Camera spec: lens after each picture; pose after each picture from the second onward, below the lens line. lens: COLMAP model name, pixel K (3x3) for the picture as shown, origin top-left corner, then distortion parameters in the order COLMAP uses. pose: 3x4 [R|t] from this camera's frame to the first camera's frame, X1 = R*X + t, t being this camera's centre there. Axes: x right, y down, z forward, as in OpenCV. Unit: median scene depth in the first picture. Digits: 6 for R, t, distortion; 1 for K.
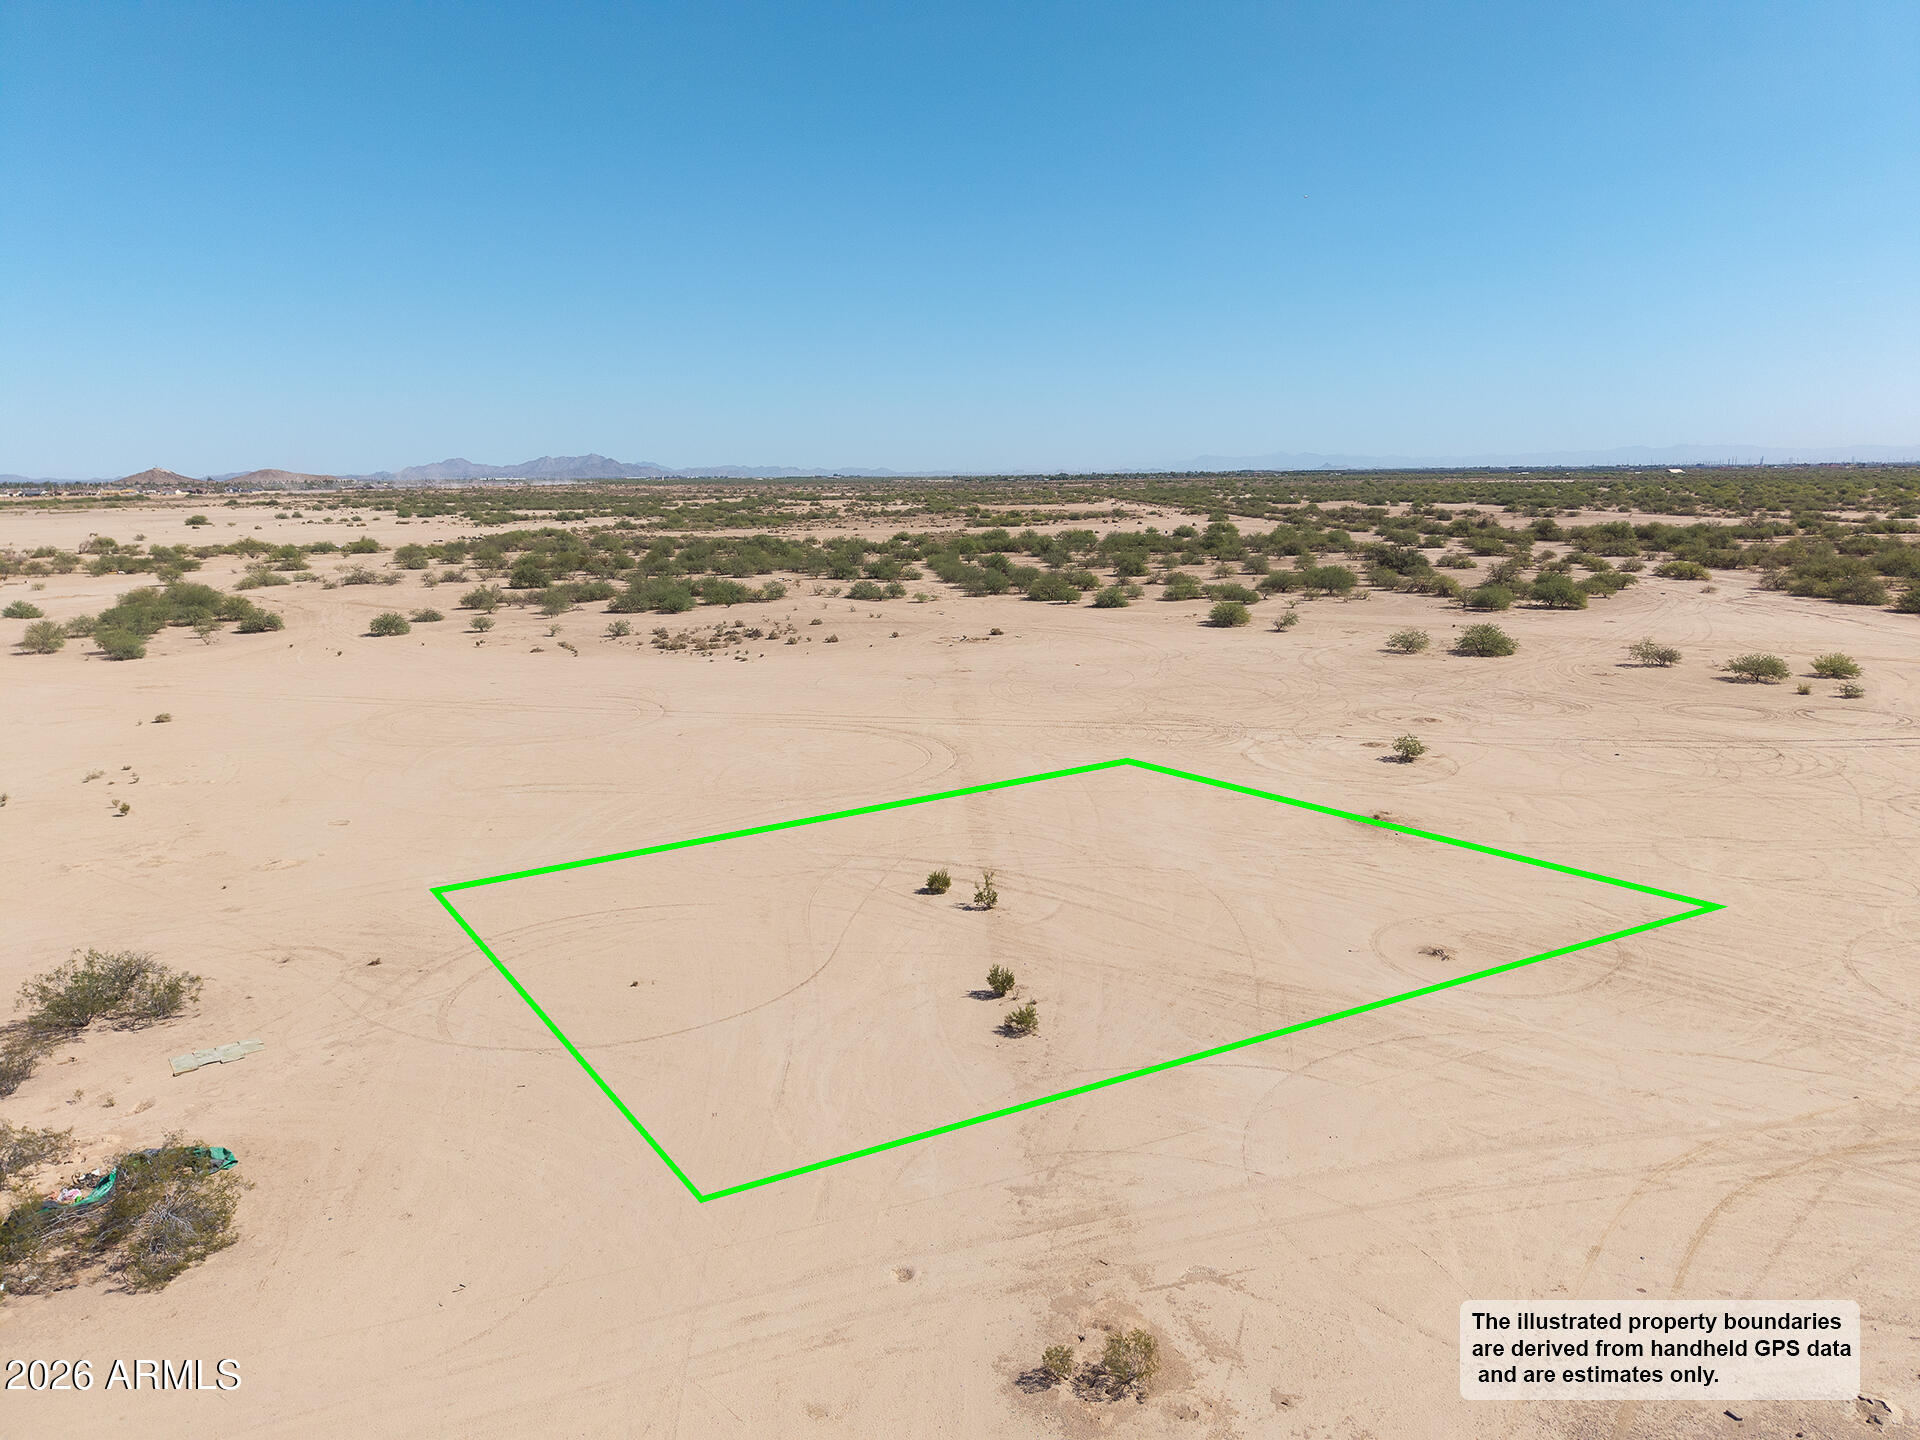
lens RADIAL K [[1279.0, 0, 958.5], [0, 1279.0, 716.4], [0, 0, 1]] dist [0.023881, -0.020782]
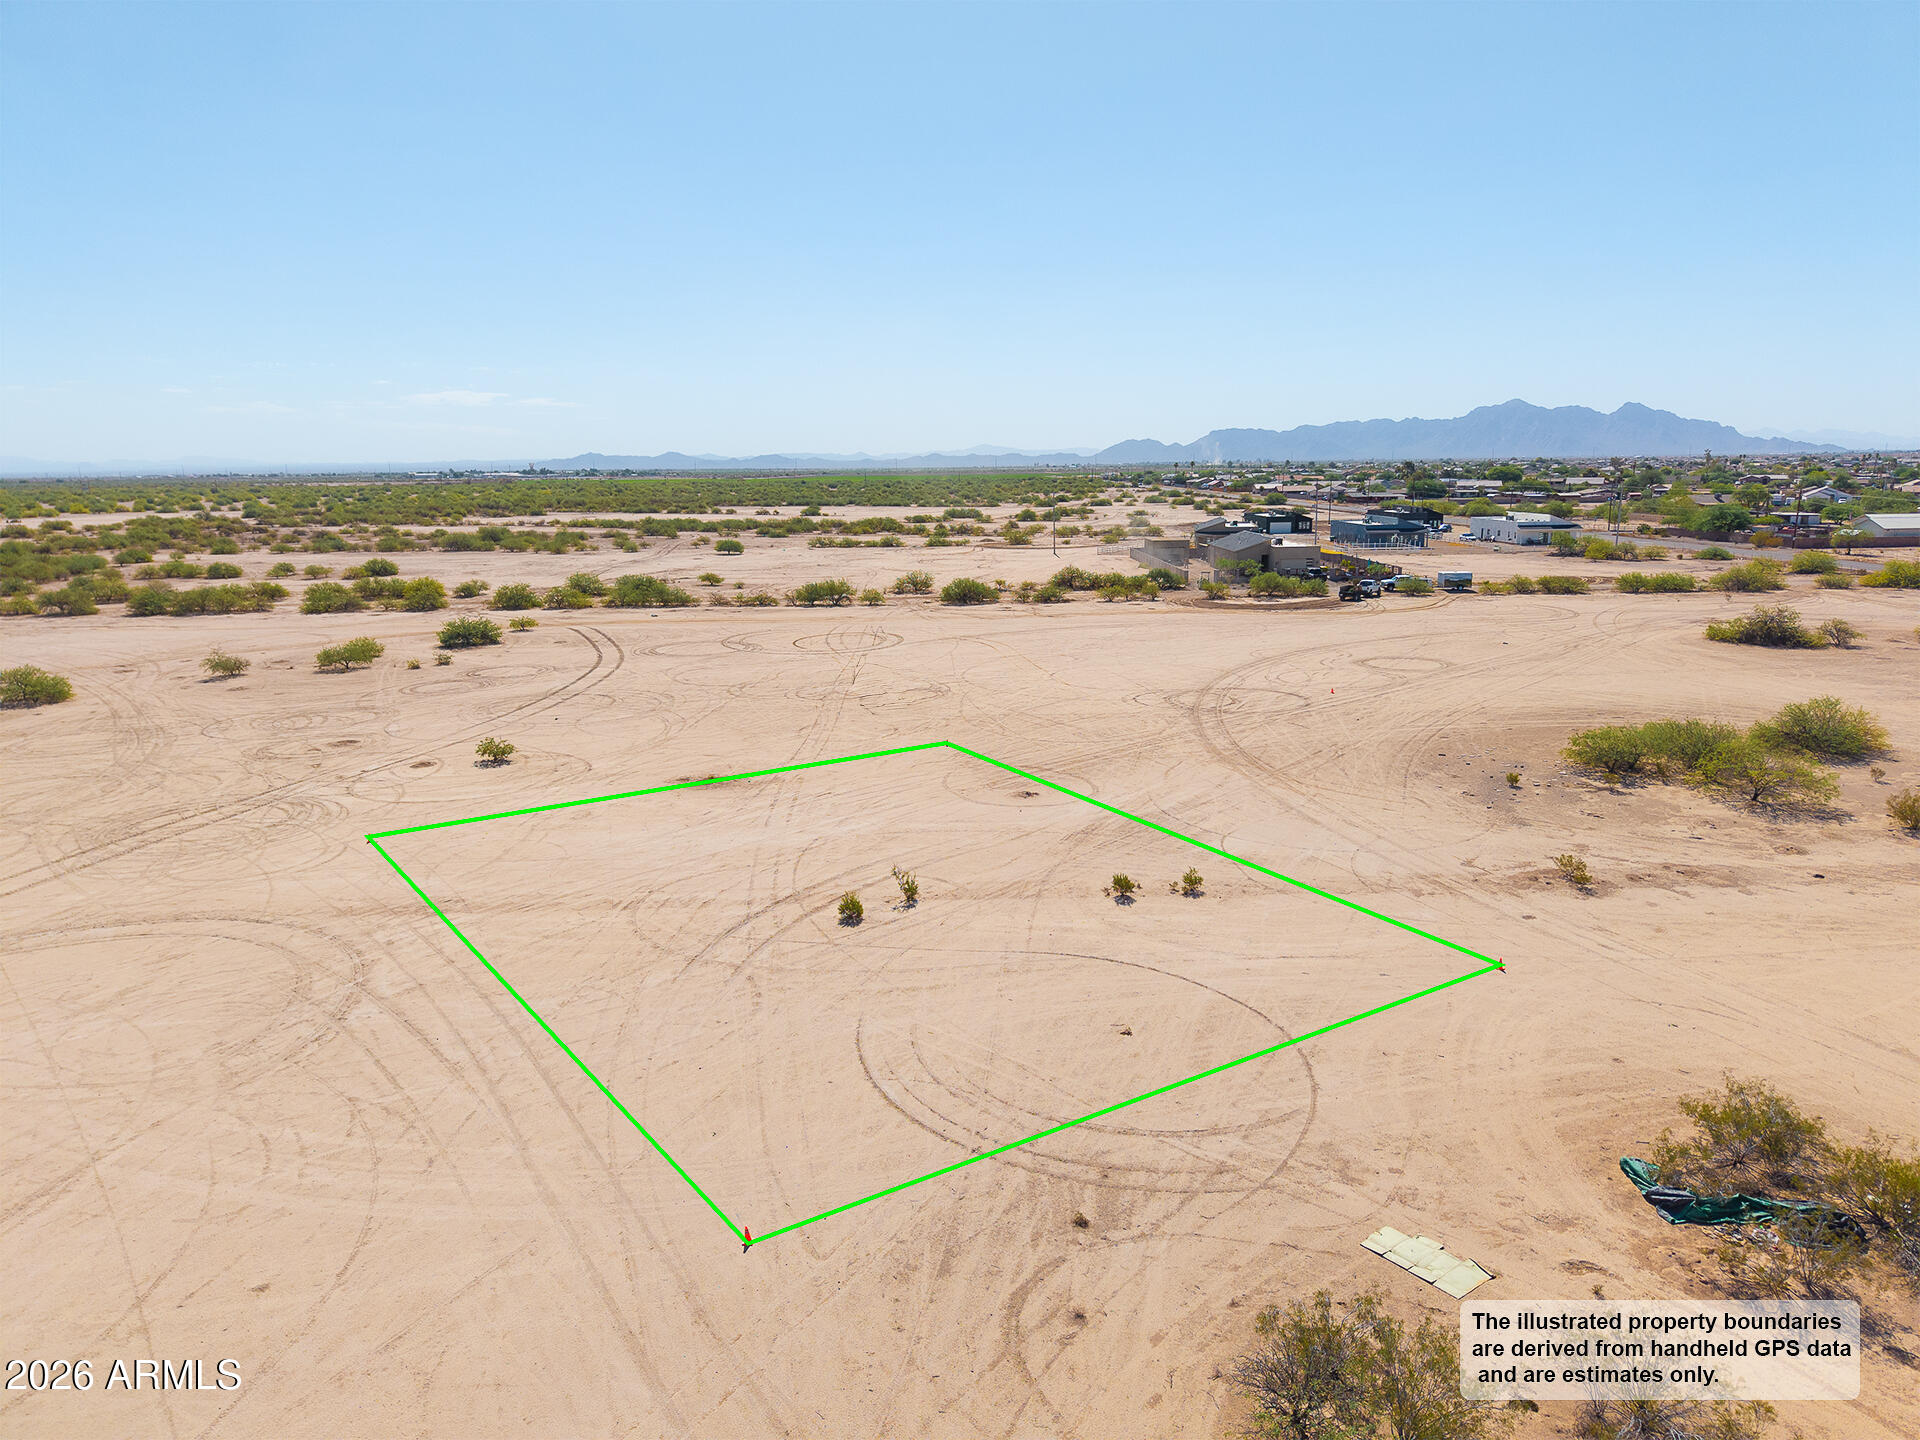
lens RADIAL K [[1279.0, 0, 959.3], [0, 1279.0, 713.8], [0, 0, 1]] dist [0.023881, -0.020782]
pose [[0.010144, -0.179438, 0.983717, -0.604259], [0.197648, 0.964719, 0.173935, -0.101307], [-0.980221, 0.192665, 0.045252, 0.572008]]
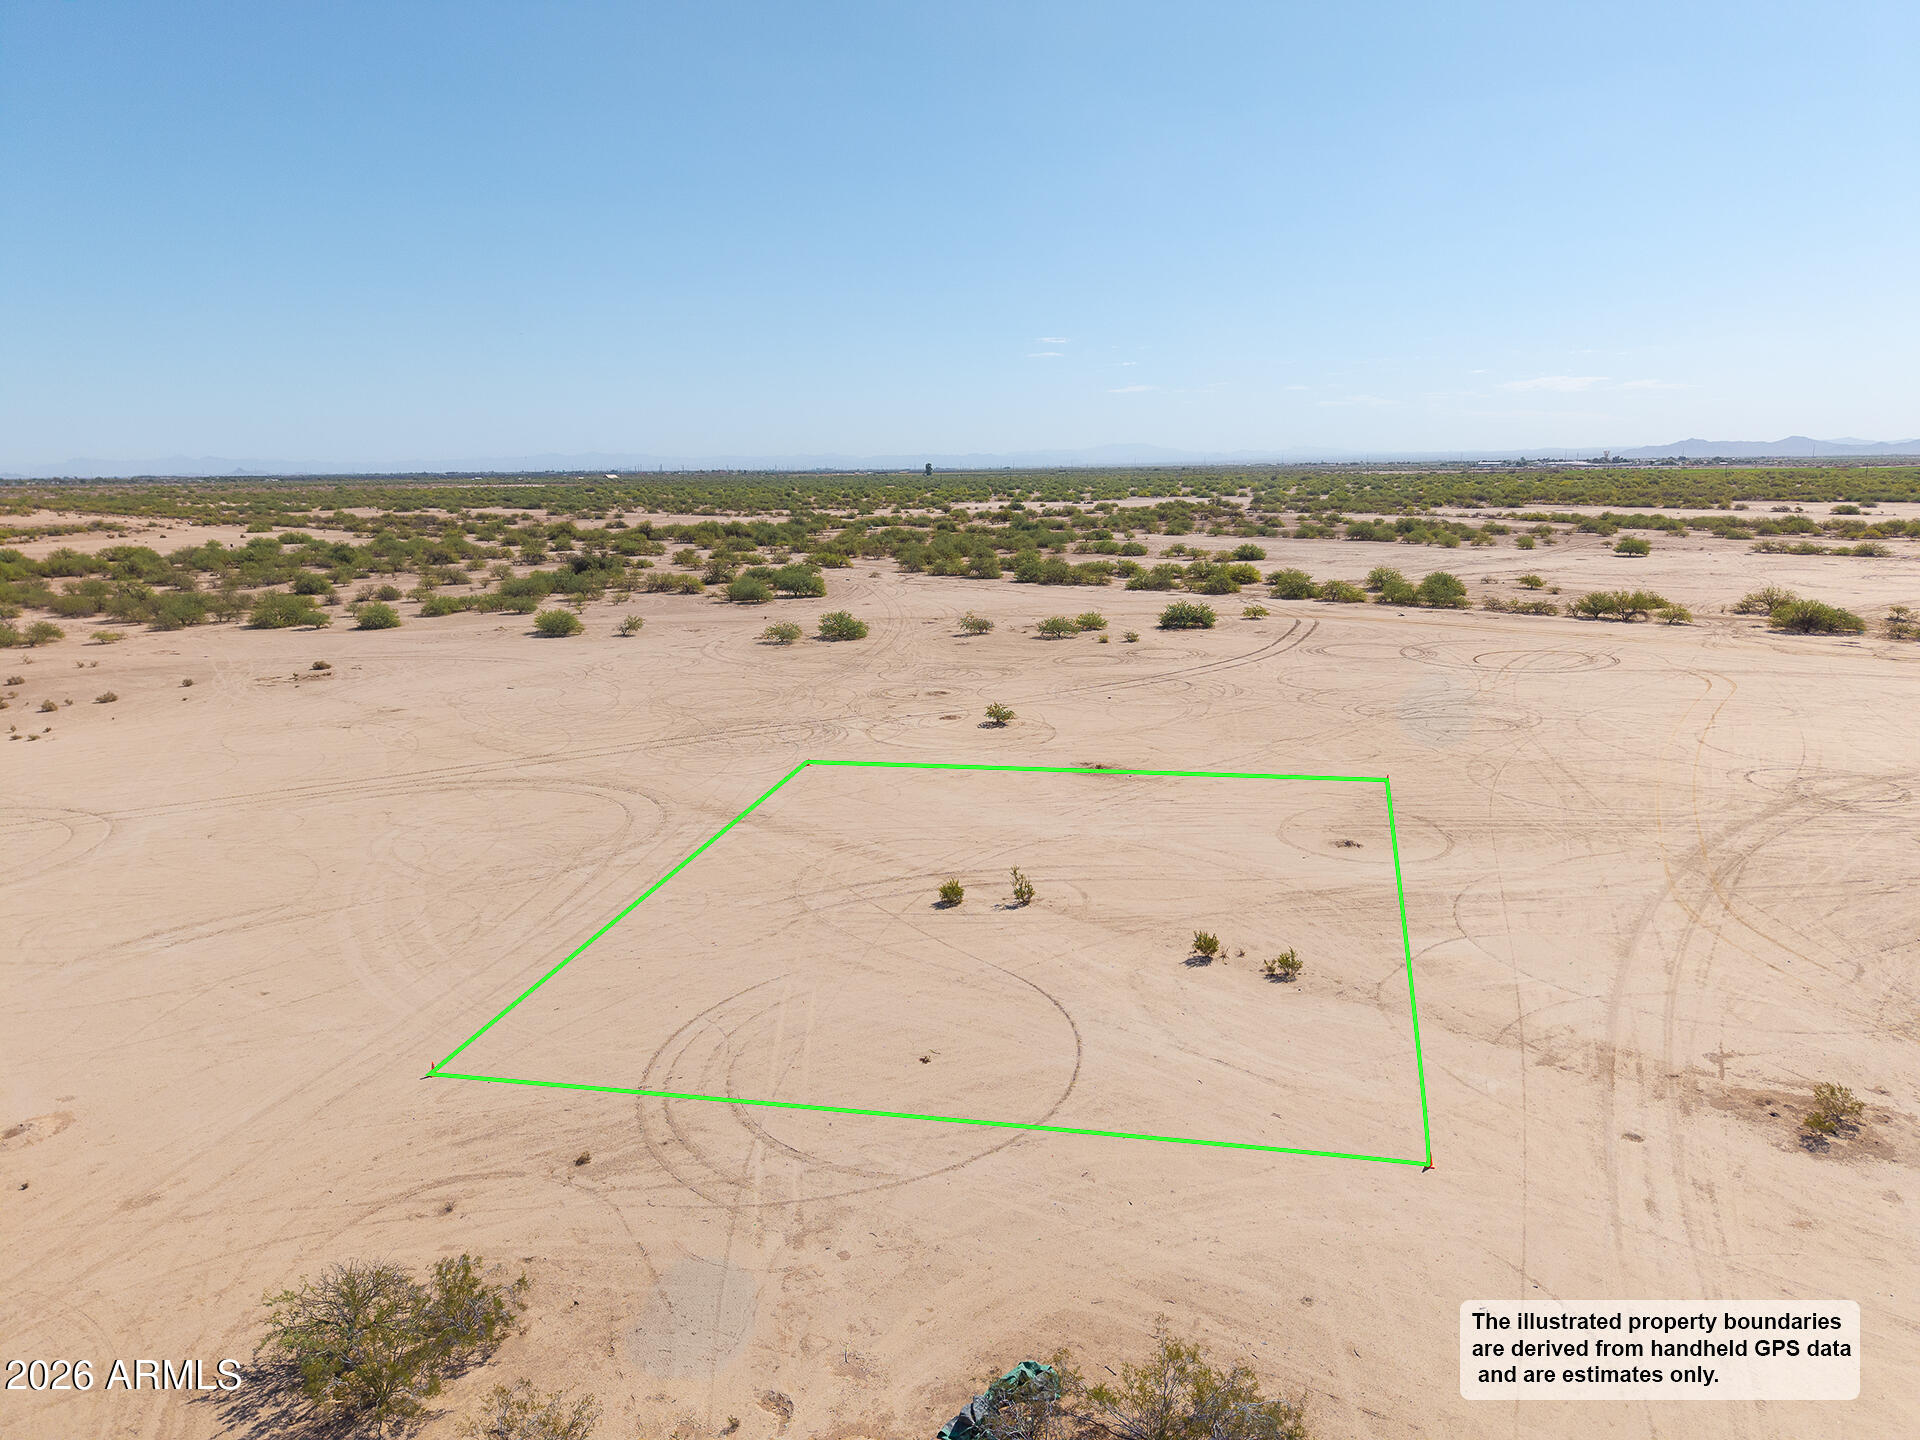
lens RADIAL K [[1279.0, 0, 959.6], [0, 1279.0, 712.9], [0, 0, 1]] dist [0.023881, -0.020782]
pose [[0.713065, -0.129838, 0.688971, -0.444496], [0.134607, 0.989774, 0.047210, -0.033770], [-0.688055, 0.059076, 0.723250, 0.191218]]
